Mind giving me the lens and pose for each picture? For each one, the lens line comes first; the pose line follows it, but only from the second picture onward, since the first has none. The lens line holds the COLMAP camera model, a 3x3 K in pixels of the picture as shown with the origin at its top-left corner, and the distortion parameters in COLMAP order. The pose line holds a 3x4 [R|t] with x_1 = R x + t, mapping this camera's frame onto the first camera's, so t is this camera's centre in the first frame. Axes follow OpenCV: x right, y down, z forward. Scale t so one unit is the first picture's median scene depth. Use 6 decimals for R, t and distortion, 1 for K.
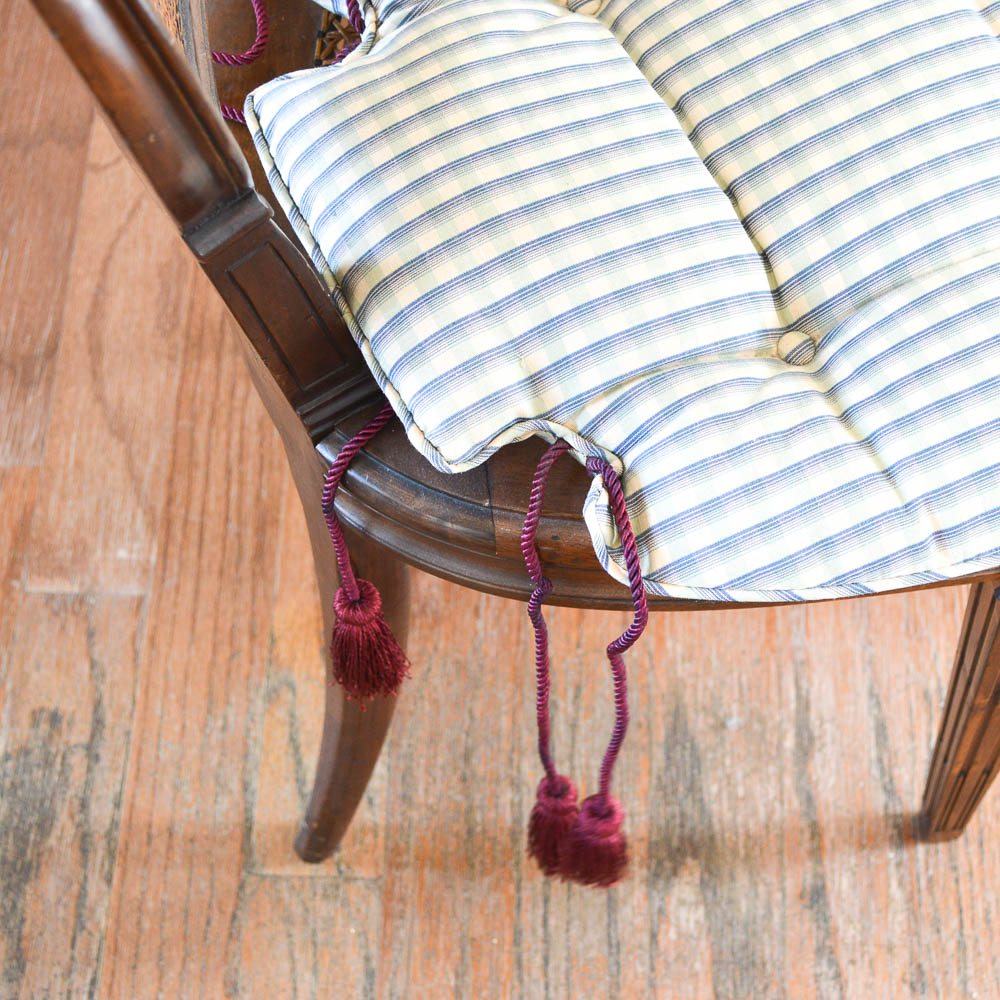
lens RADIAL K [[2275.0, 0, 571.2], [0, 2275.0, 502.3], [0, 0, 1]] dist [0.000564, -0.072456]
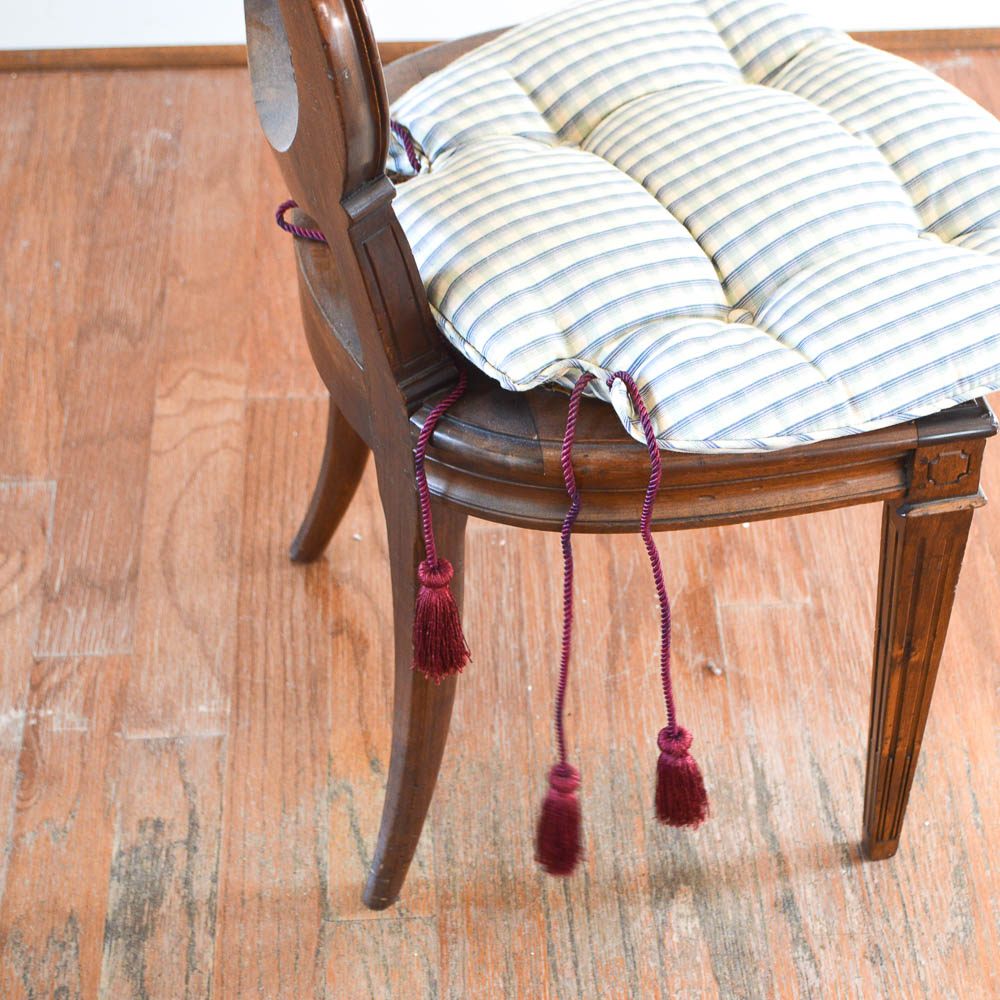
lens RADIAL K [[2275.0, 0, 571.2], [0, 2275.0, 502.3], [0, 0, 1]] dist [0.000564, -0.072456]
pose [[0.995859, -0.061107, 0.067316, -0.078921], [0.078811, 0.949373, -0.304104, 0.329977], [-0.045325, 0.308150, 0.950257, -0.237674]]
